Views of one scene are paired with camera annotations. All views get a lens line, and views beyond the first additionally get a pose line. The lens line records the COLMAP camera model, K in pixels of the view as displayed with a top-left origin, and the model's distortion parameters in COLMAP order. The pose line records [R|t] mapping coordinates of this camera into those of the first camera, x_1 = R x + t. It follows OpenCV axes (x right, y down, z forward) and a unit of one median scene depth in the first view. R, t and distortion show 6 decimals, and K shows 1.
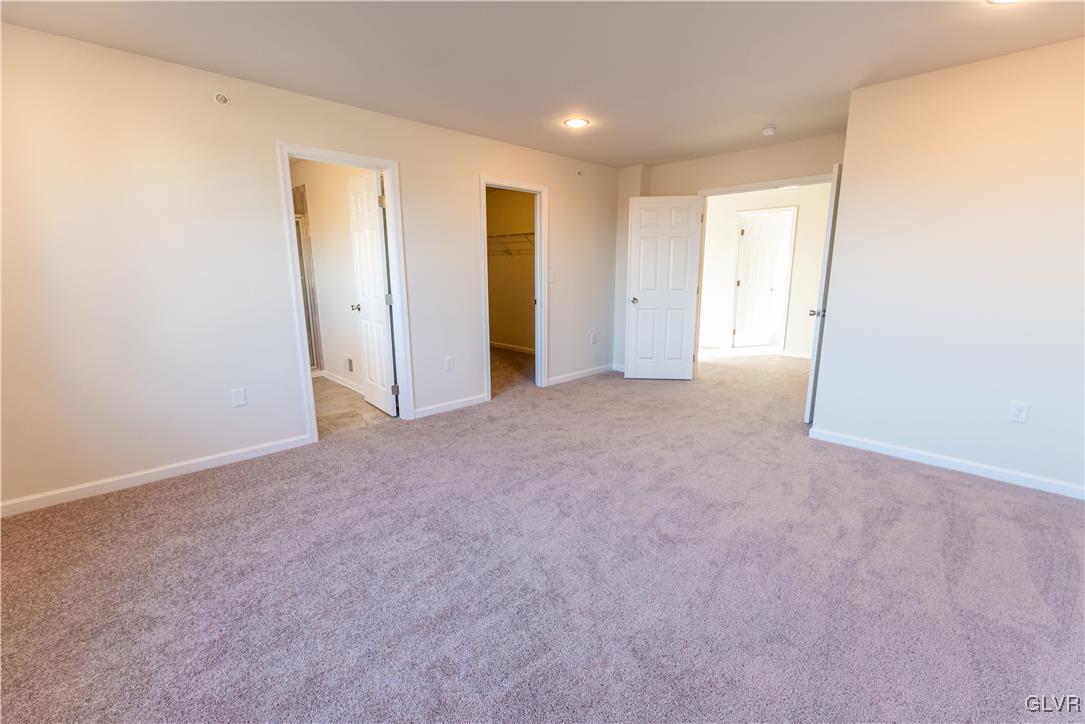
lens RADIAL K [[462.9, 0, 545.7], [0, 462.9, 358.0], [0, 0, 1]] dist [0.001452, -0.006730]
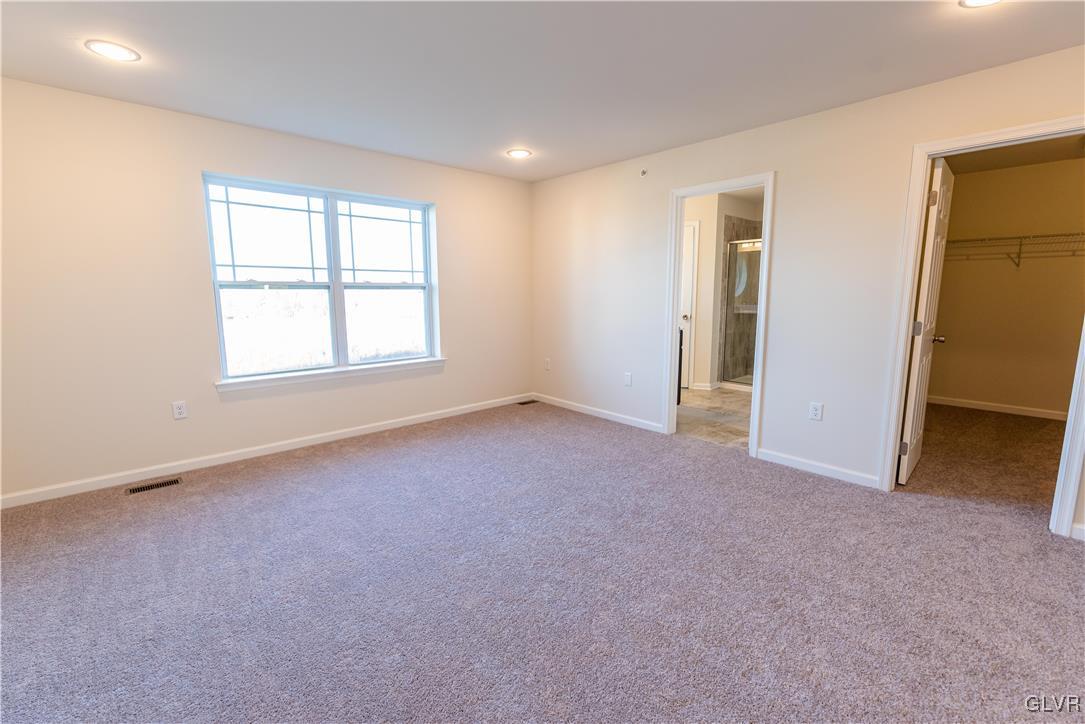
lens RADIAL K [[462.9, 0, 545.7], [0, 462.9, 358.0], [0, 0, 1]] dist [0.001452, -0.006730]
pose [[-0.032734, 0.142209, -0.989295, 0.624514], [-0.184477, 0.971959, 0.145821, -0.117346], [0.982292, 0.187275, -0.005582, 0.624244]]
